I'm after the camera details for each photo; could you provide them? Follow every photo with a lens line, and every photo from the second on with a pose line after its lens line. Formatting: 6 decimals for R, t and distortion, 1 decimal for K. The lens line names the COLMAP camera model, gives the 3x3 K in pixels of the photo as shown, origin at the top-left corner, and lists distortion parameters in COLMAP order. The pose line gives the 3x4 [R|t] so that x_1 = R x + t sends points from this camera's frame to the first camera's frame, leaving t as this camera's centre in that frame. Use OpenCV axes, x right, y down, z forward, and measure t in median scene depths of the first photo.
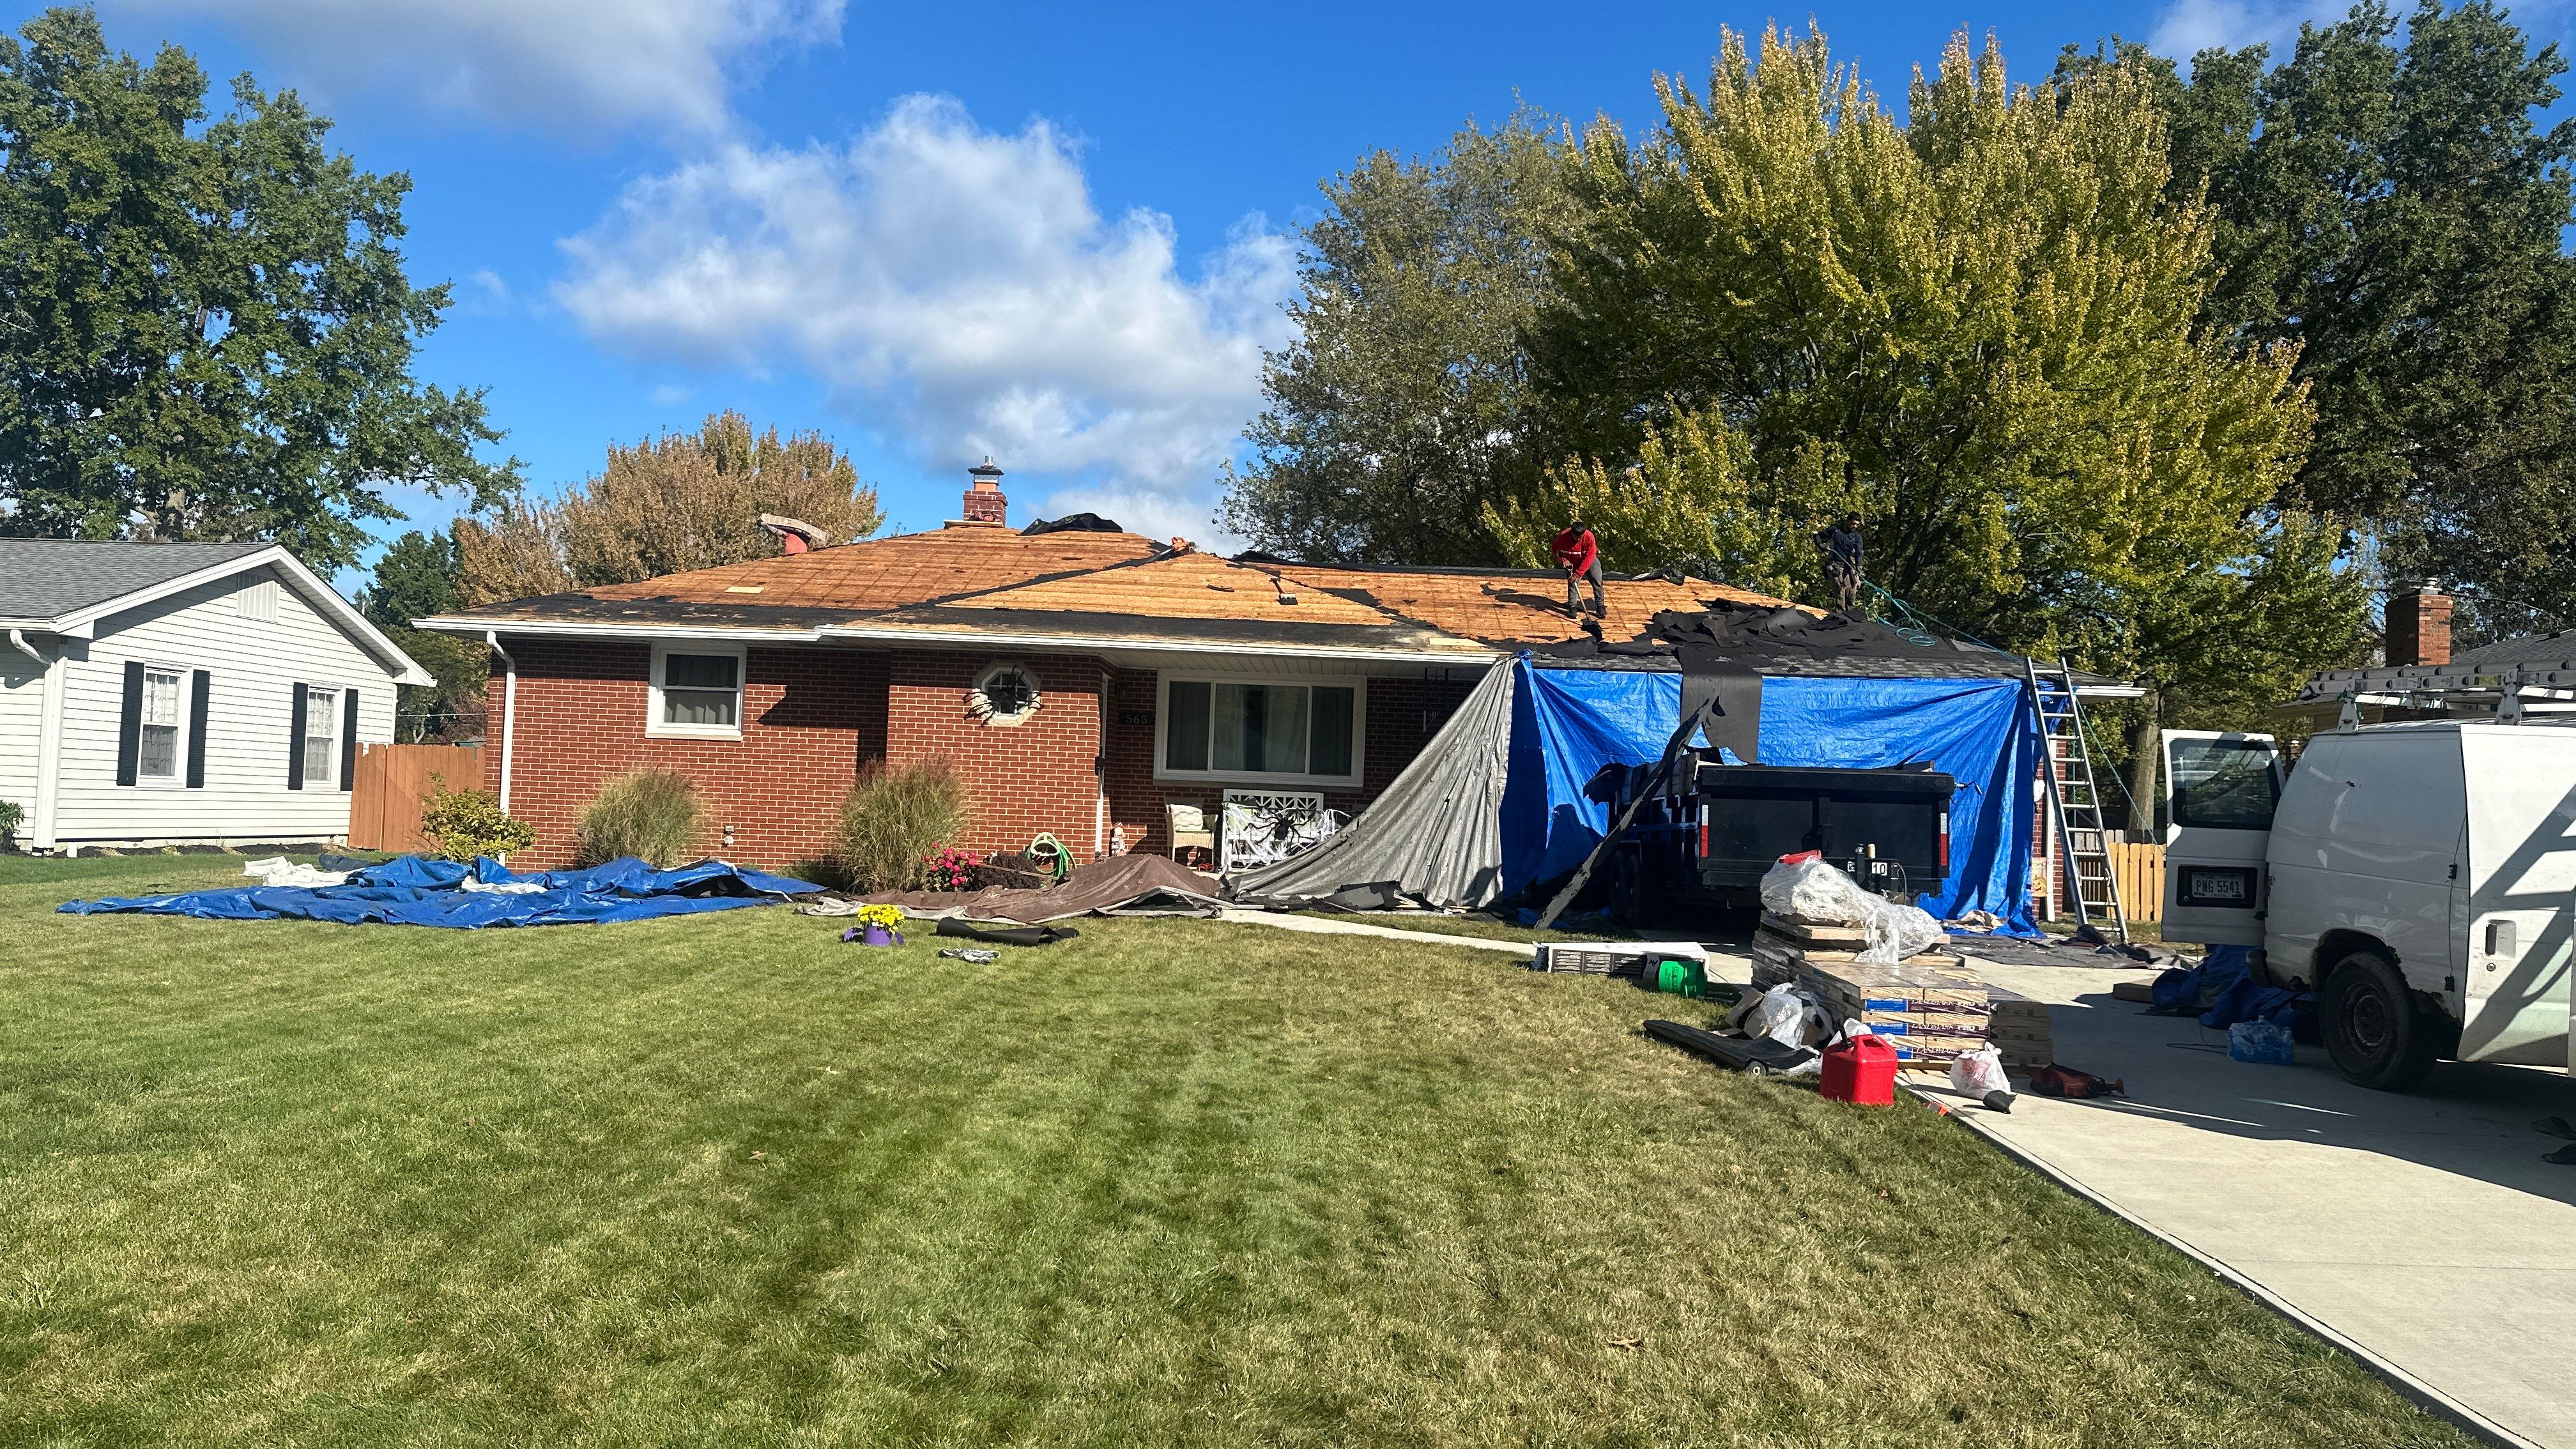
lens RADIAL K [[1738.6, 0, 1277.4], [0, 1738.6, 778.7], [0, 0, 1]] dist [0.084166, -0.000018]
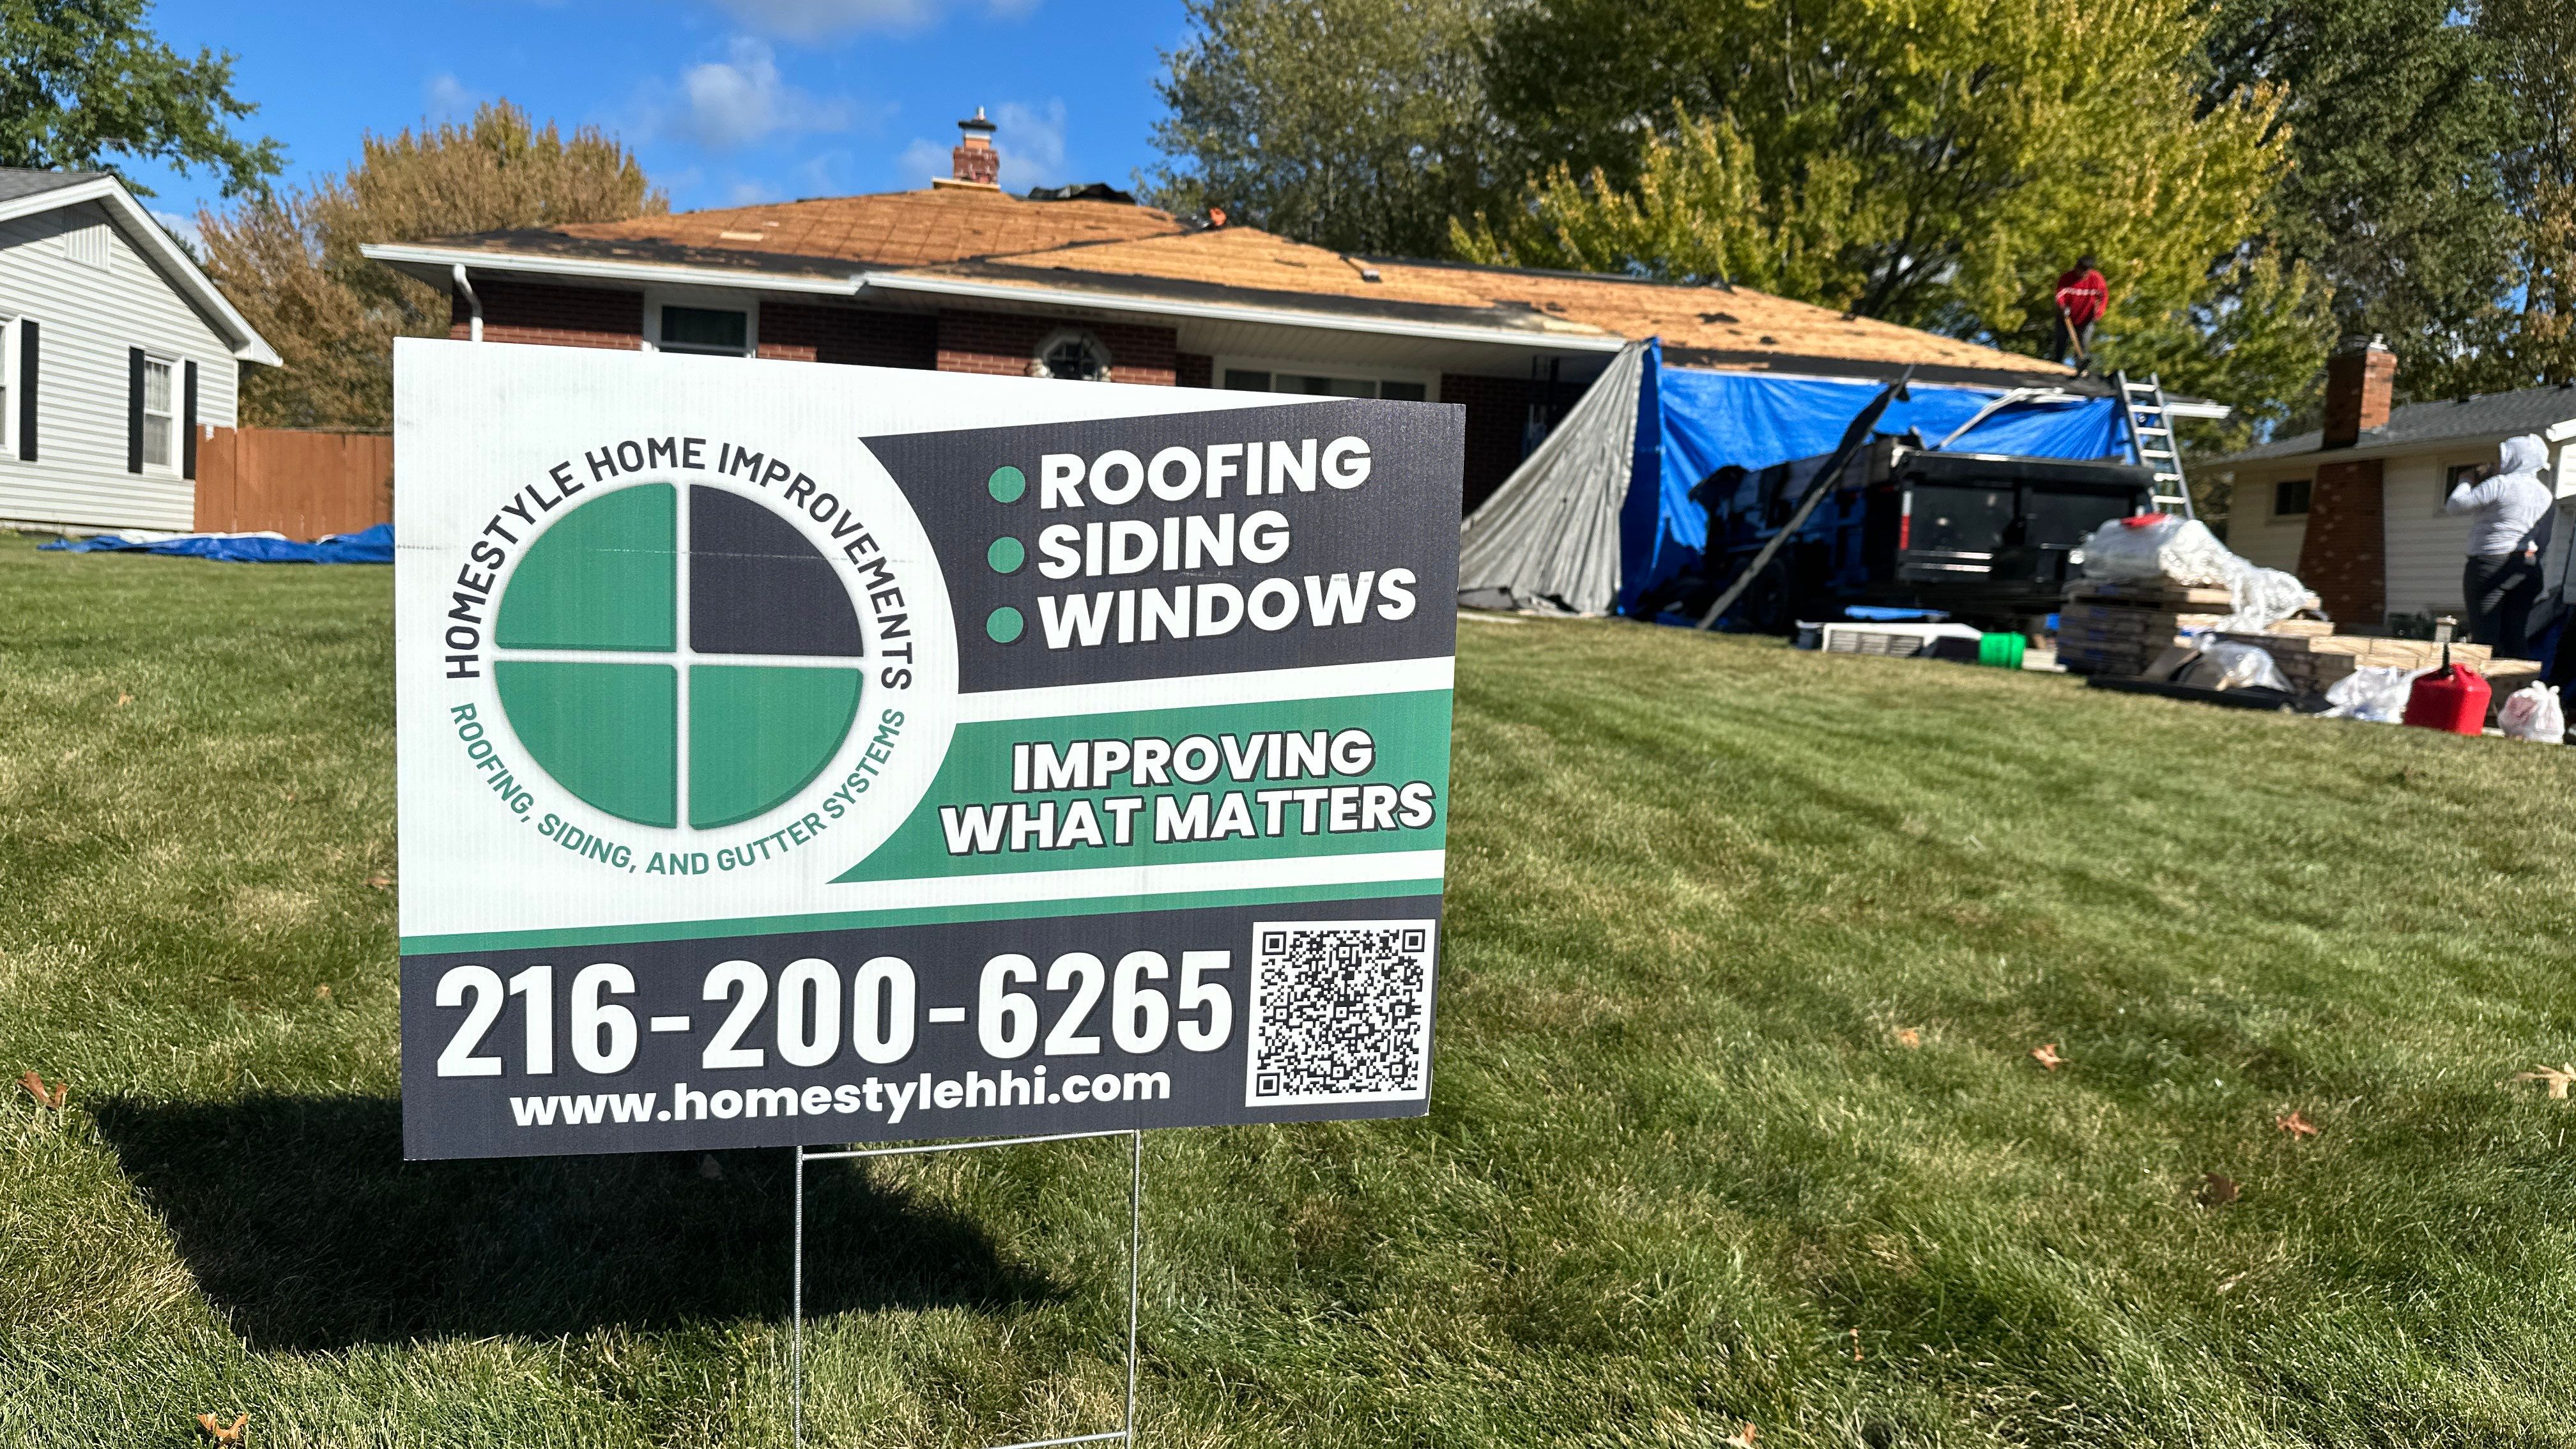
lens RADIAL K [[1783.6, 0, 1288.0], [0, 1783.6, 724.5], [0, 0, 1]] dist [0.054385, -0.024616]
pose [[0.990317, 0.010587, 0.138418, -0.122483], [-0.022917, 0.995875, 0.087791, 0.035587], [-0.136918, -0.090113, 0.986475, 0.057445]]
